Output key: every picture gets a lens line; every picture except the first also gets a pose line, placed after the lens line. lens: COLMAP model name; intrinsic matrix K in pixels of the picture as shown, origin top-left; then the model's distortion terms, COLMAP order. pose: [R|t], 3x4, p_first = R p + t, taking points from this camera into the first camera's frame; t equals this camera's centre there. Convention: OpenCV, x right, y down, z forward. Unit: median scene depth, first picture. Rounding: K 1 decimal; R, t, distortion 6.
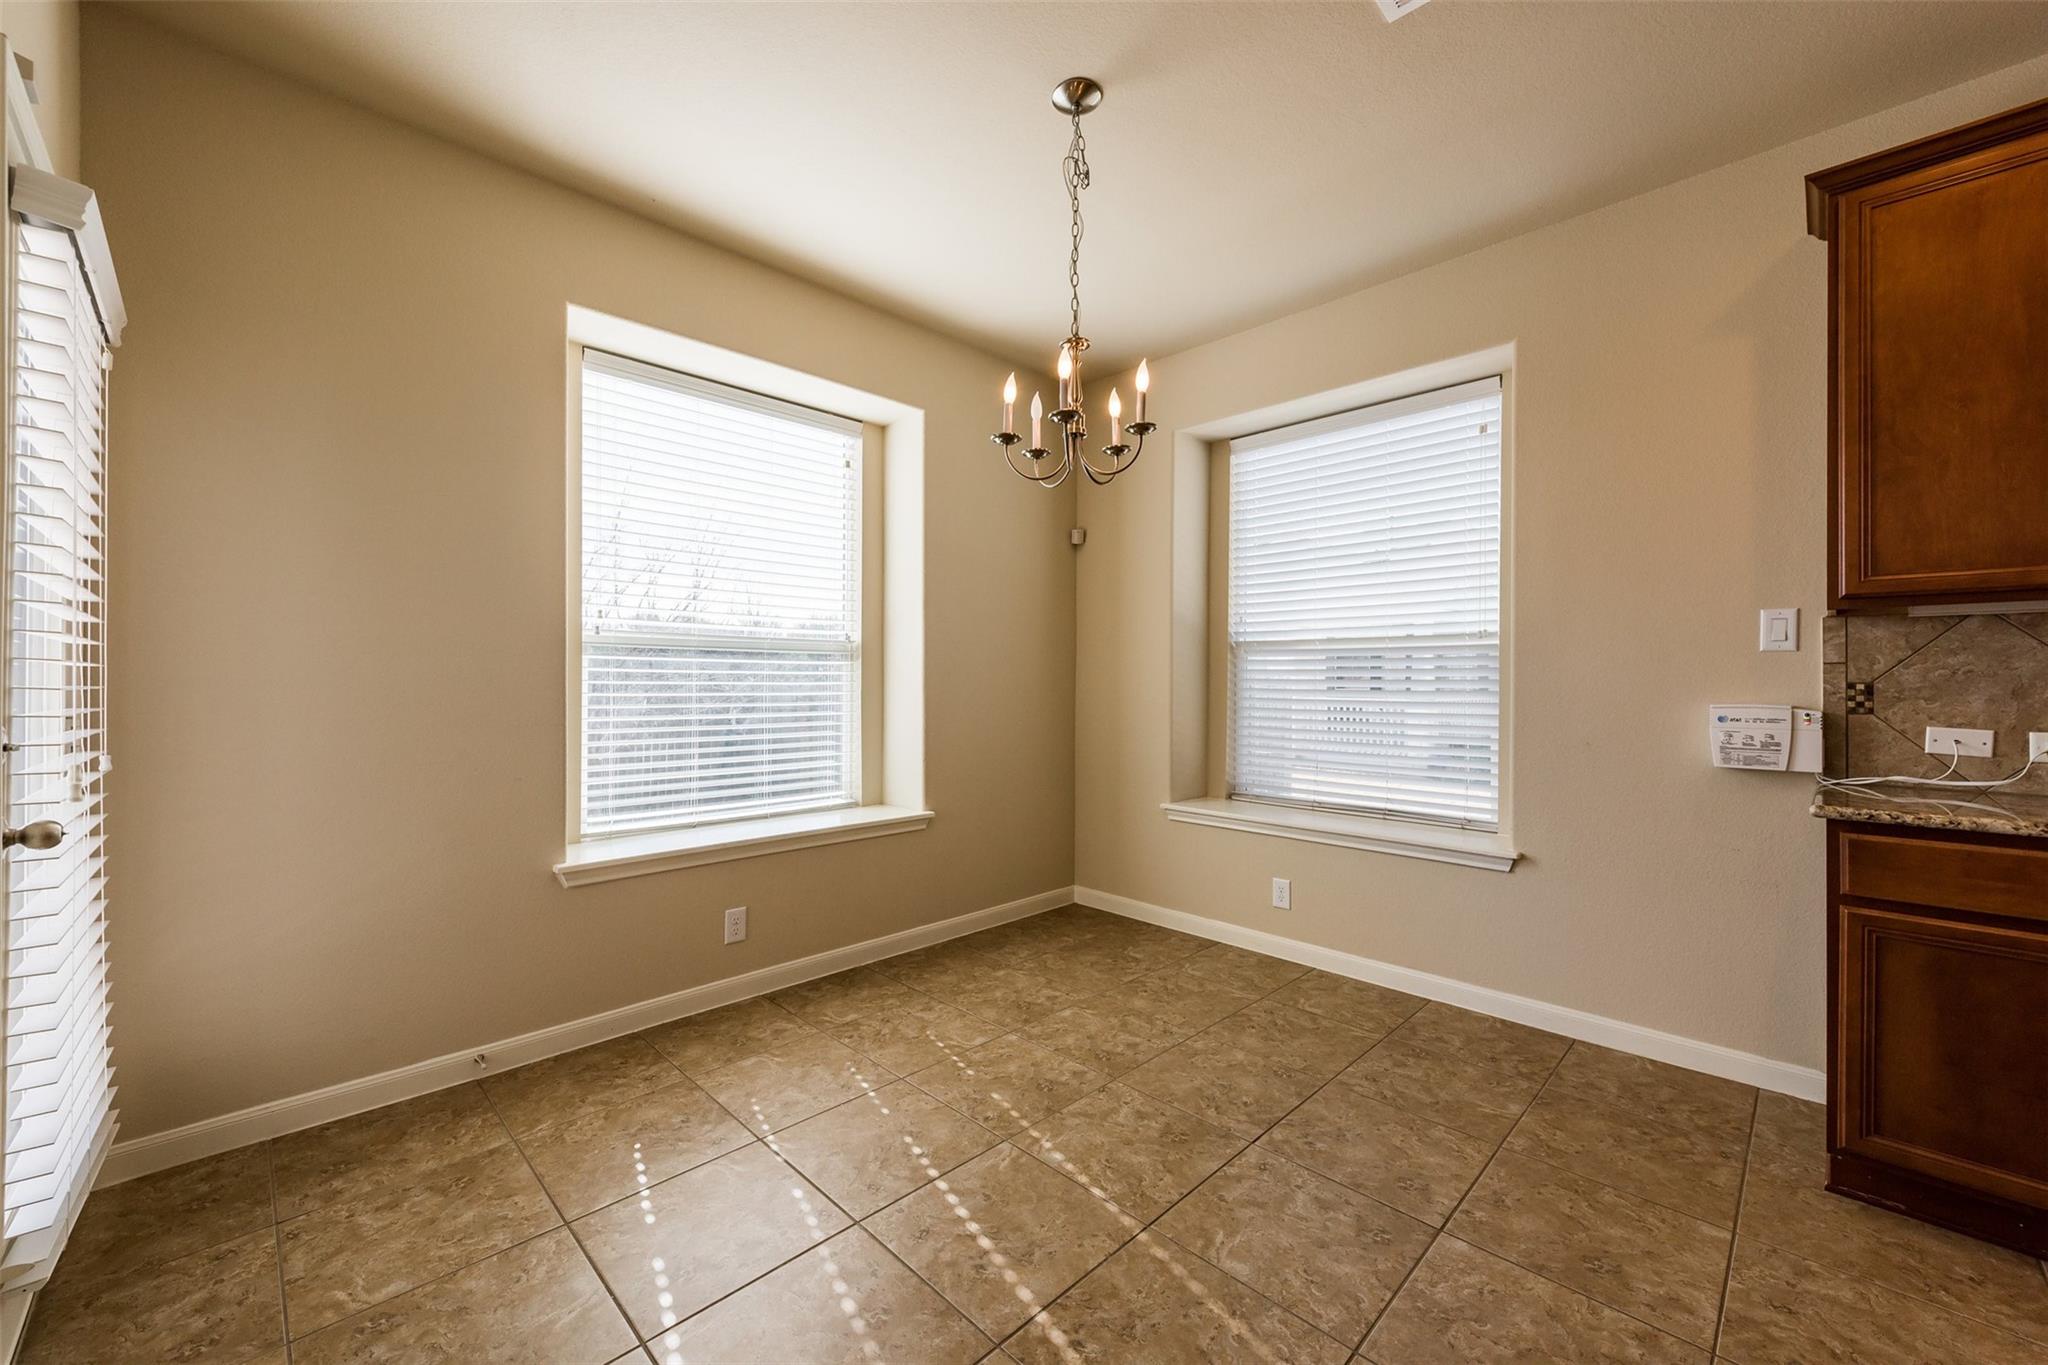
lens RADIAL K [[795.7, 0, 1024.6], [0, 795.7, 683.5], [0, 0, 1]] dist [0.000376, 0.000102]
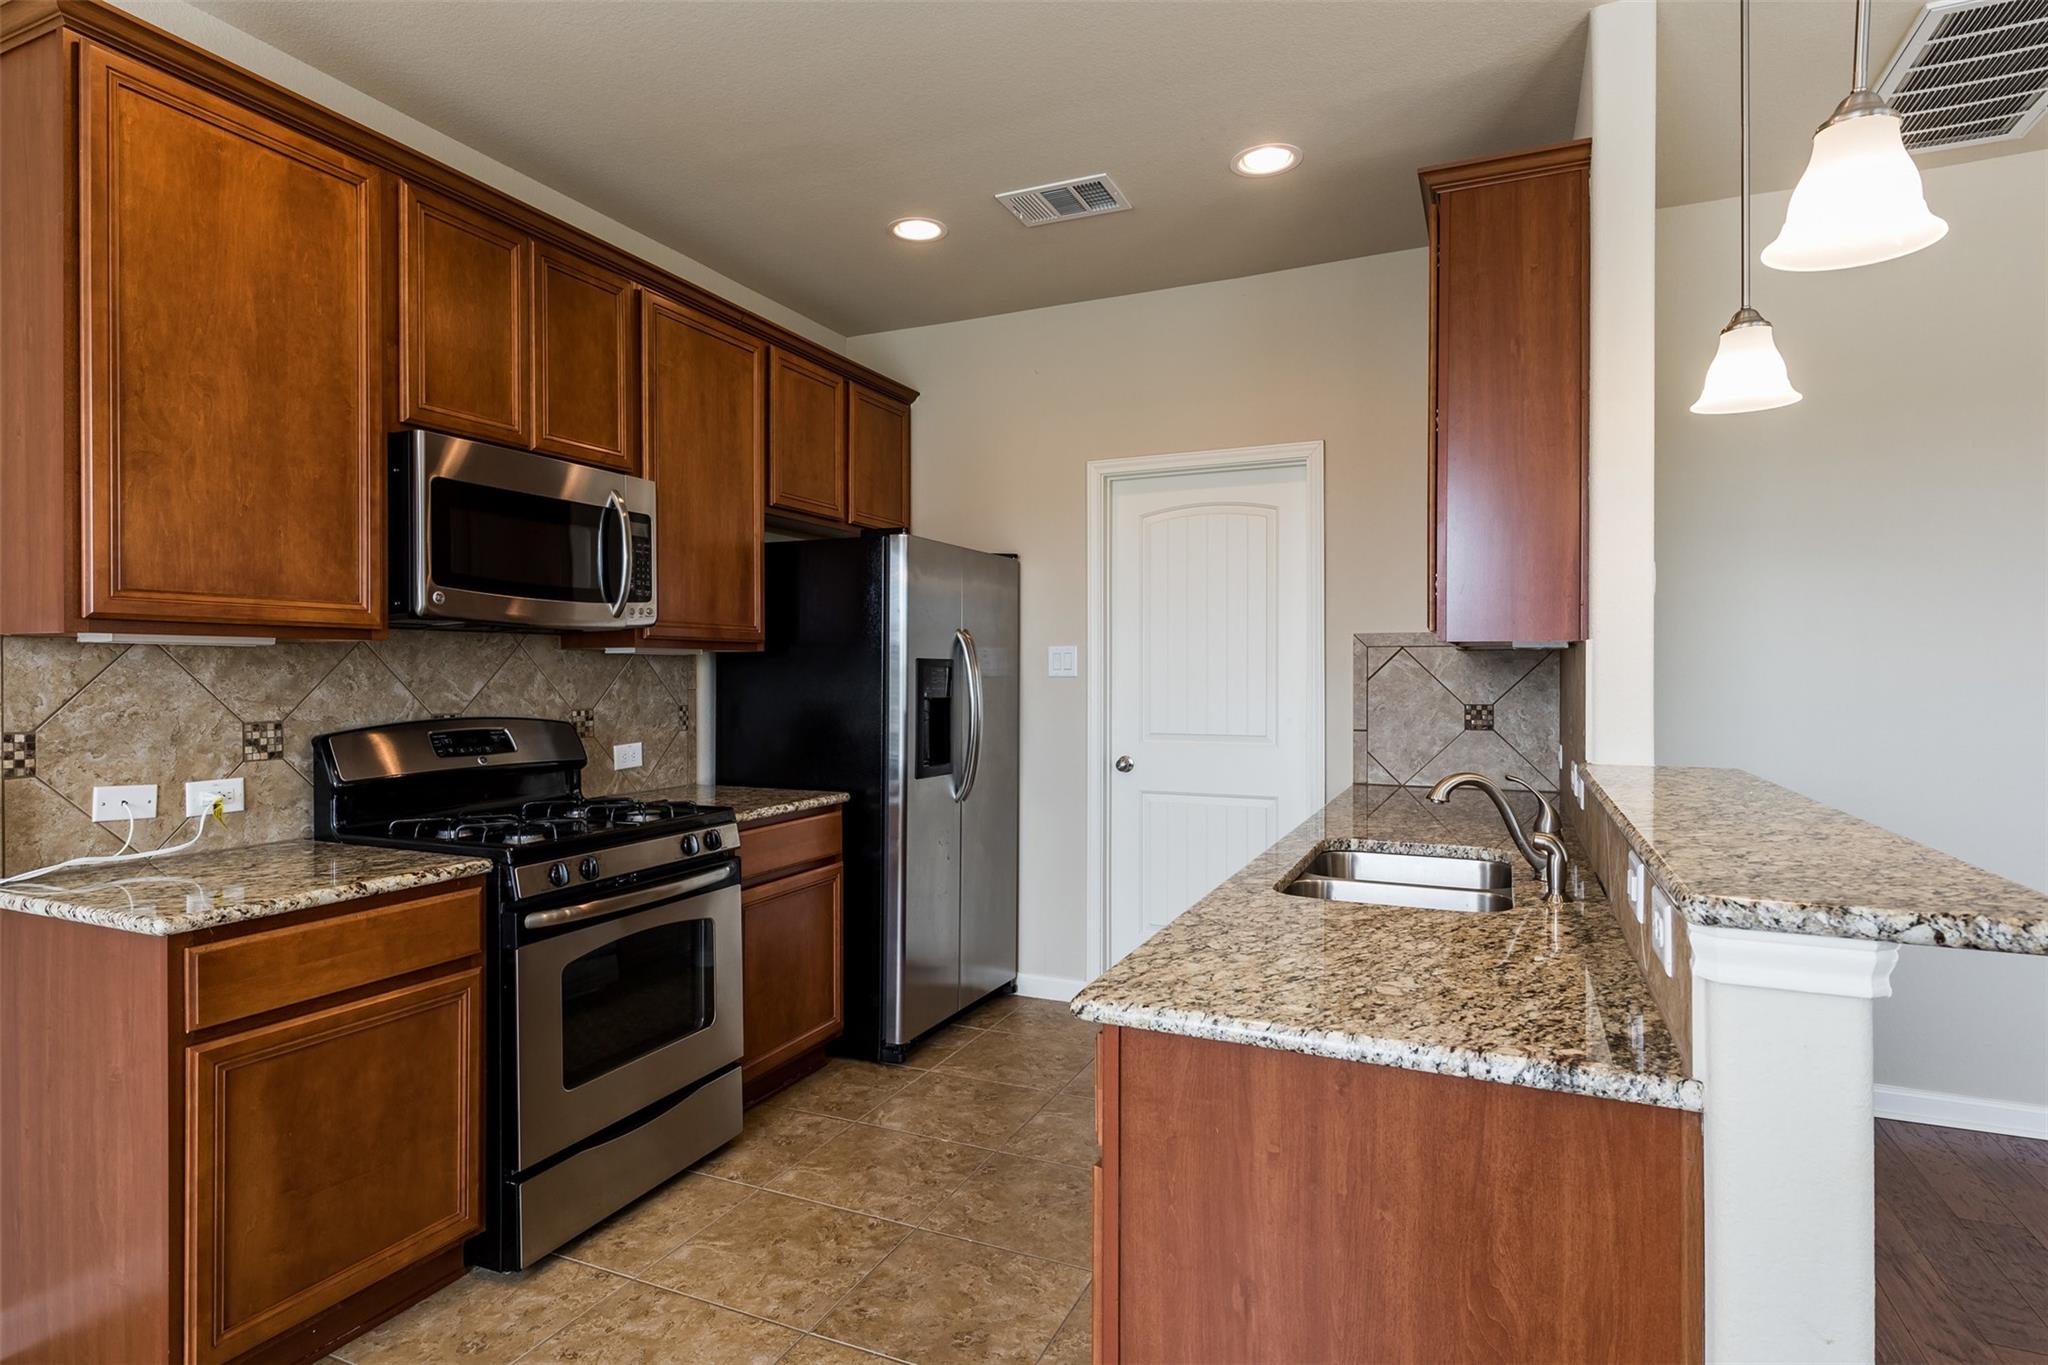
lens RADIAL K [[1058.7, 0, 1016.0], [0, 1058.7, 680.4], [0, 0, 1]] dist [-0.004223, -0.000976]
pose [[-0.346846, -0.005805, 0.937904, -0.114032], [0.002187, 0.999973, 0.006997, -0.051858], [-0.937919, 0.004478, -0.346824, 0.512271]]
